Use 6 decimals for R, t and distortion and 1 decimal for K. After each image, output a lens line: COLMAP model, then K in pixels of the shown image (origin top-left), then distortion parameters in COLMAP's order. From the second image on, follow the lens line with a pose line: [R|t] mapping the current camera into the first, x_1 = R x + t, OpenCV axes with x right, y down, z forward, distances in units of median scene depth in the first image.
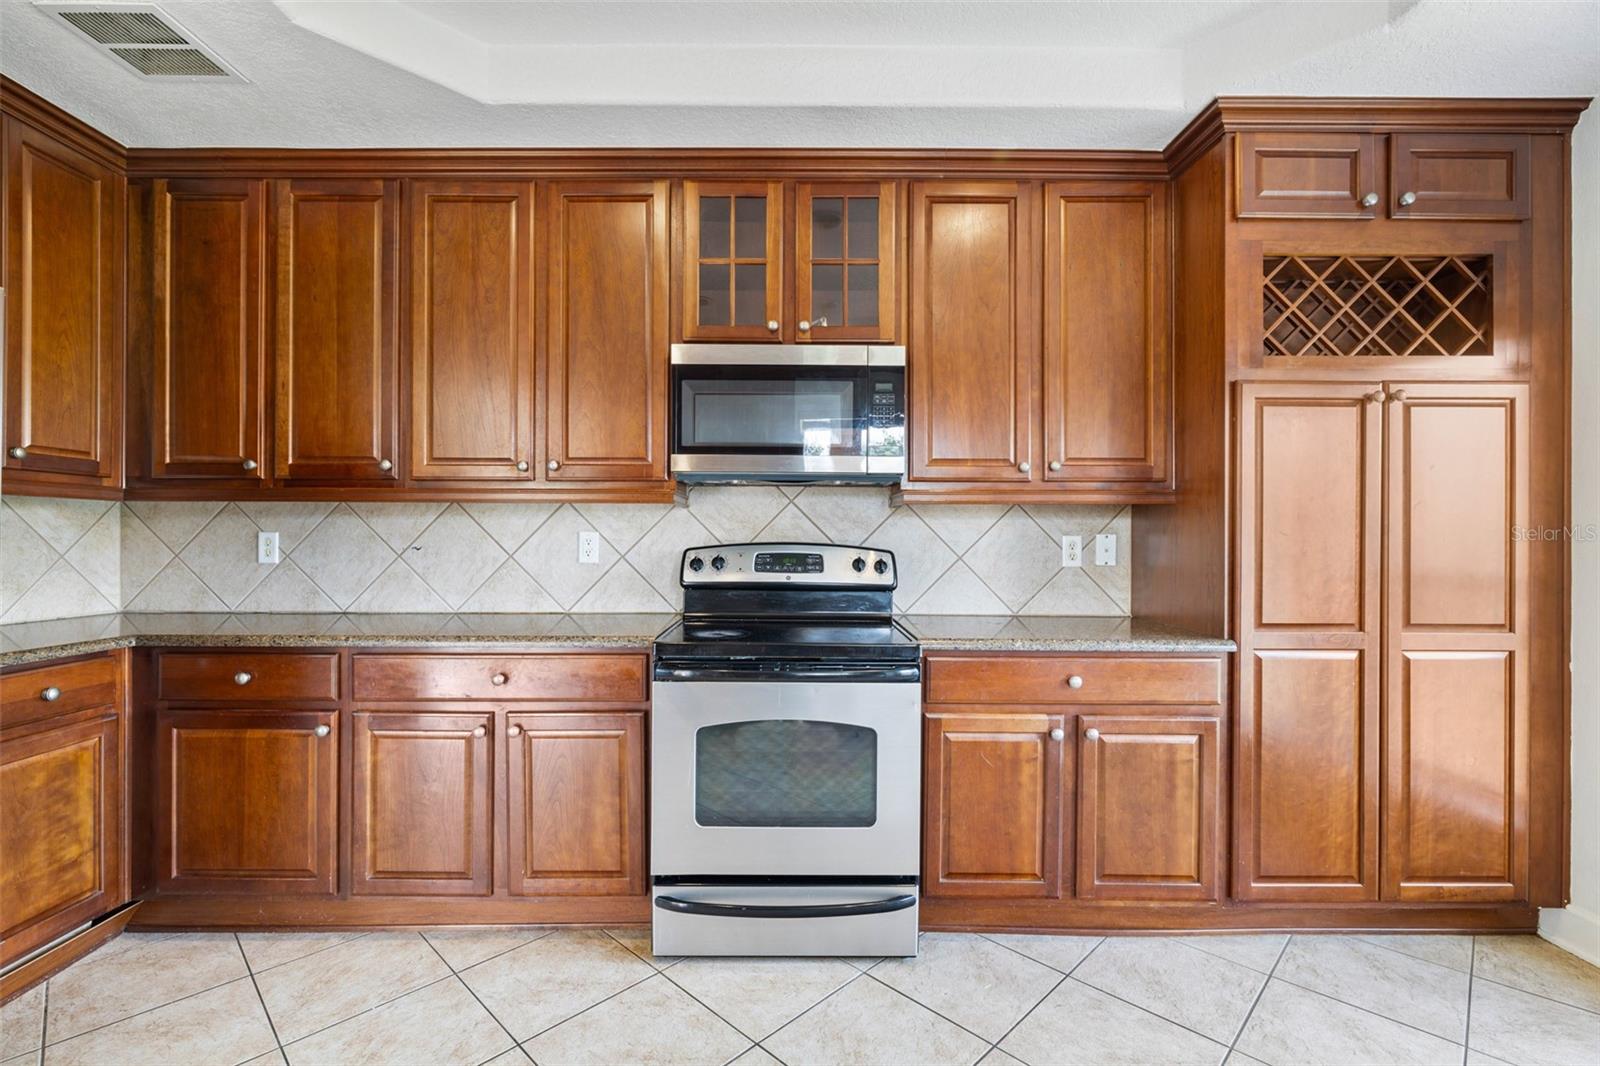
lens RADIAL K [[722.0, 0, 791.7], [0, 722.0, 534.6], [0, 0, 1]] dist [-0.004979, 0.000165]
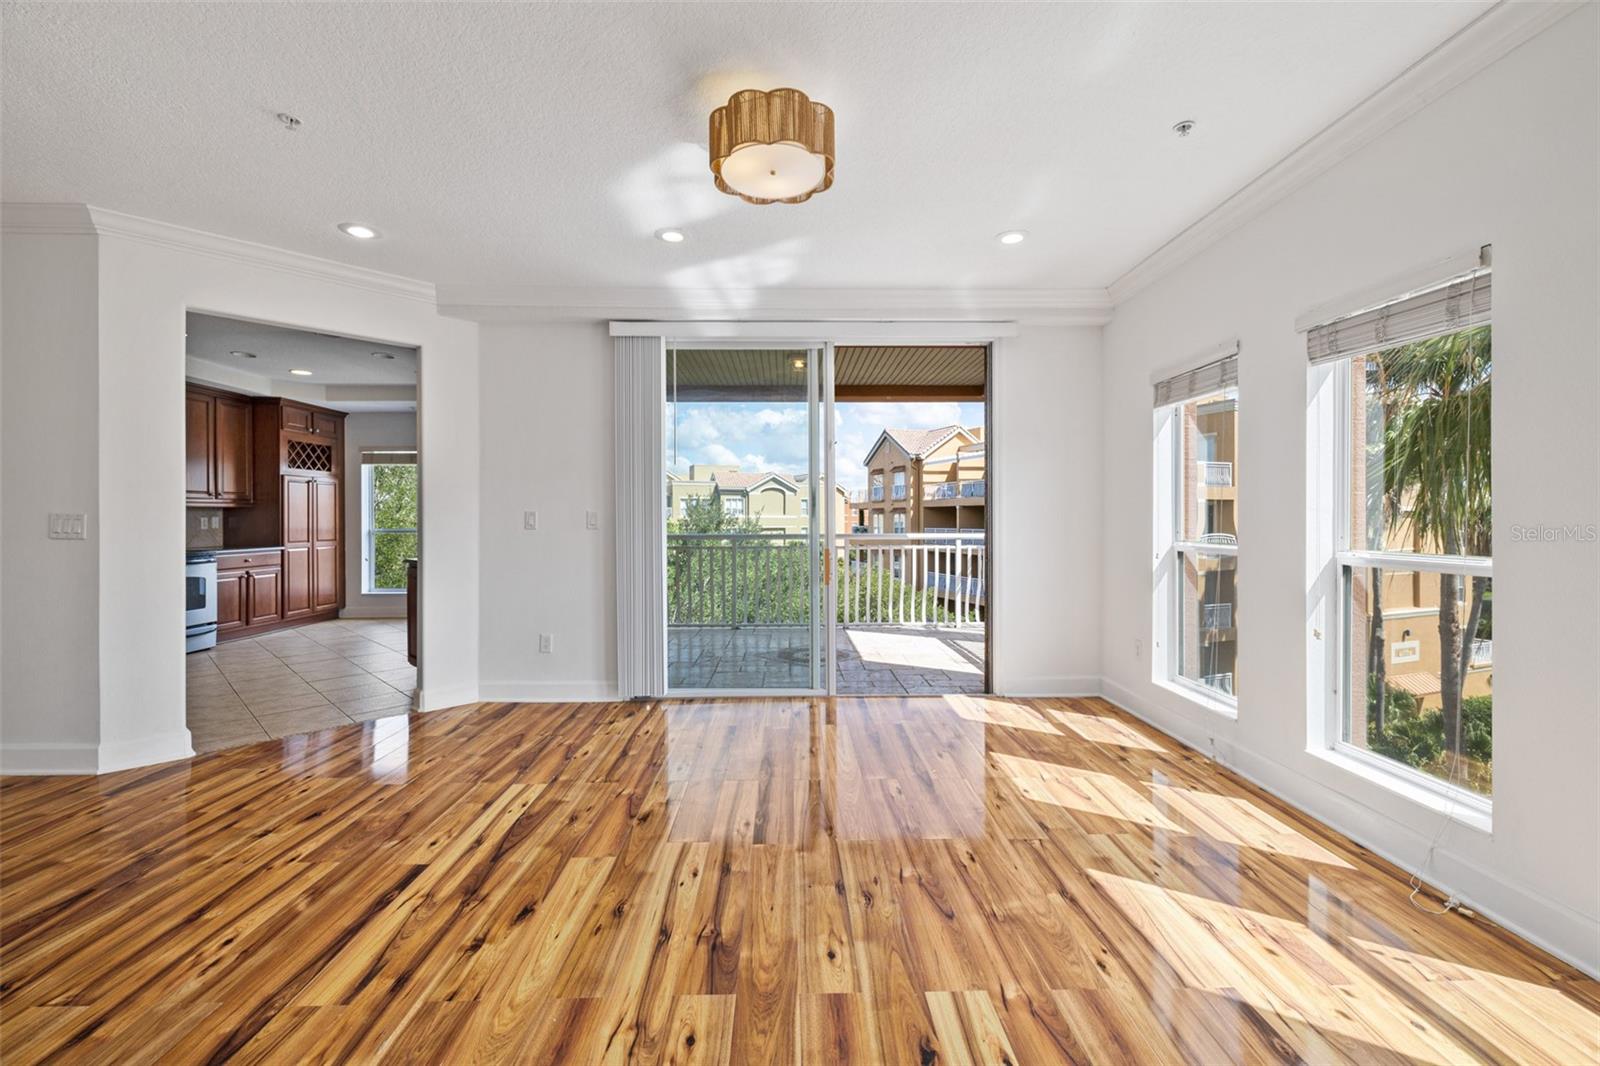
lens RADIAL K [[672.2, 0, 803.8], [0, 672.2, 520.3], [0, 0, 1]] dist [-0.000638, 0.000556]
pose [[-0.018224, -0.007980, 0.999802, -2.739967], [-0.004168, 0.999960, 0.007905, -0.022229], [-0.999825, -0.004023, -0.018256, -1.514456]]
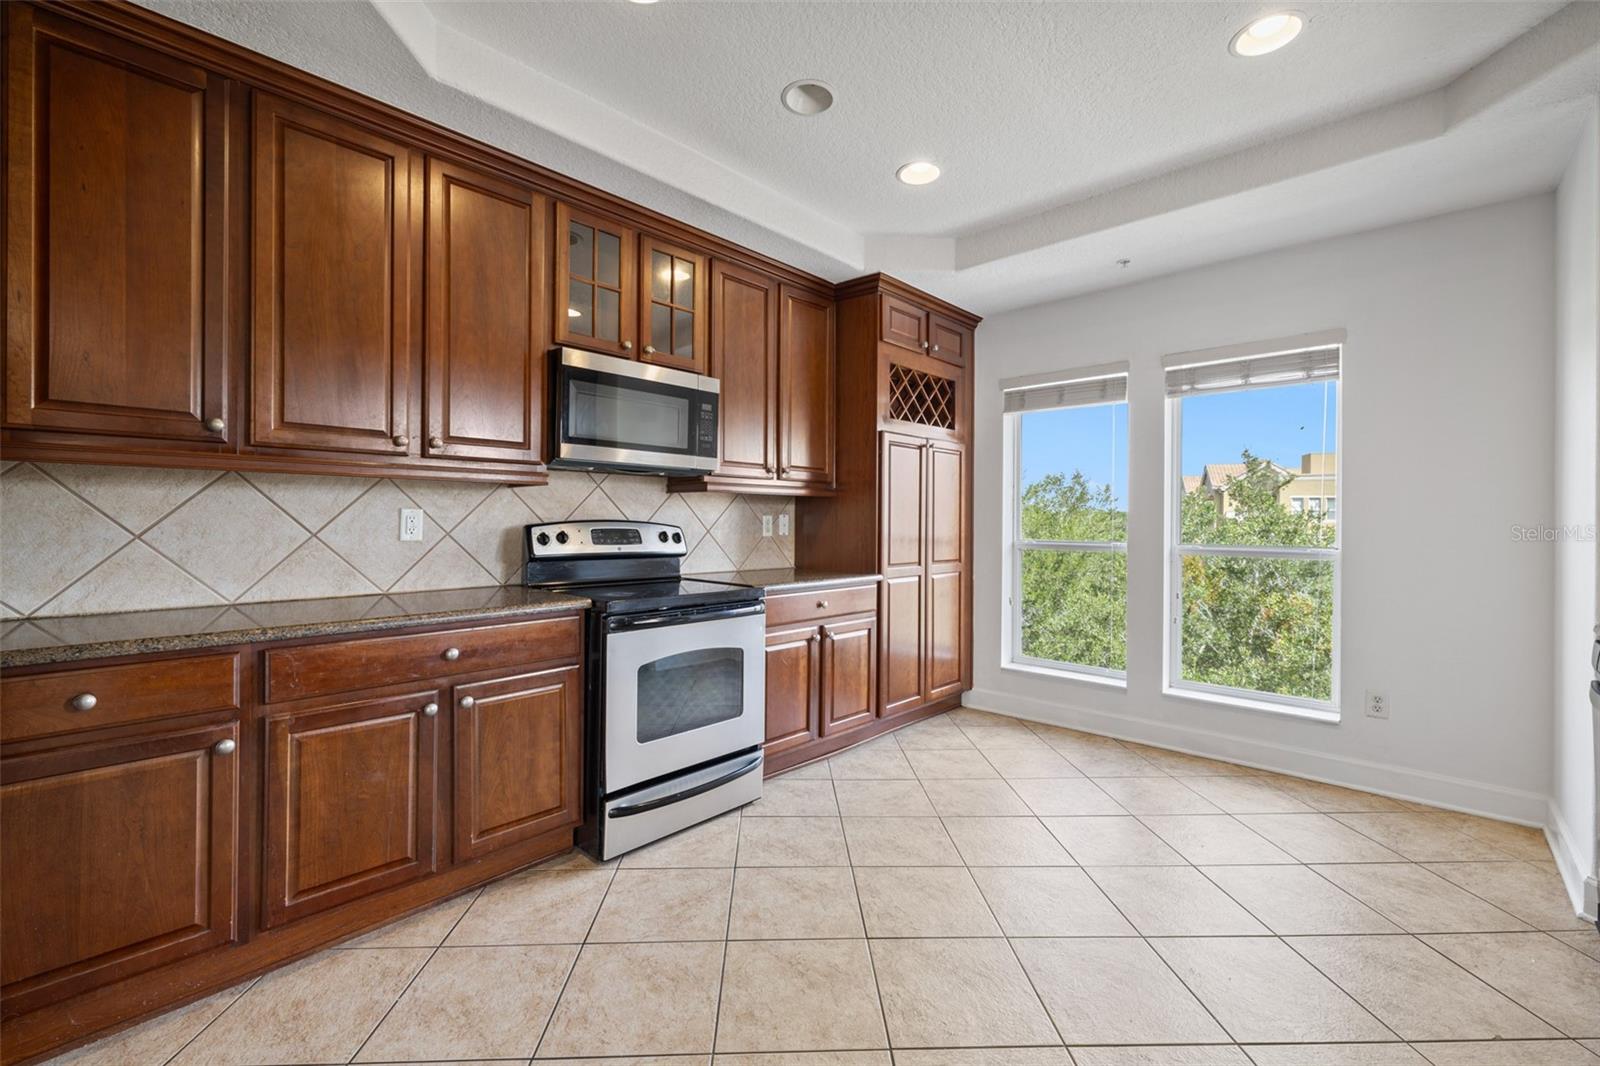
lens RADIAL K [[672.2, 0, 796.0], [0, 672.2, 517.1], [0, 0, 1]] dist [-0.000638, 0.000556]
pose [[0.688475, 0.003749, 0.725250, -0.737967], [-0.008624, 0.999958, 0.003018, 0.000257], [-0.725209, -0.008332, 0.688479, -0.005842]]
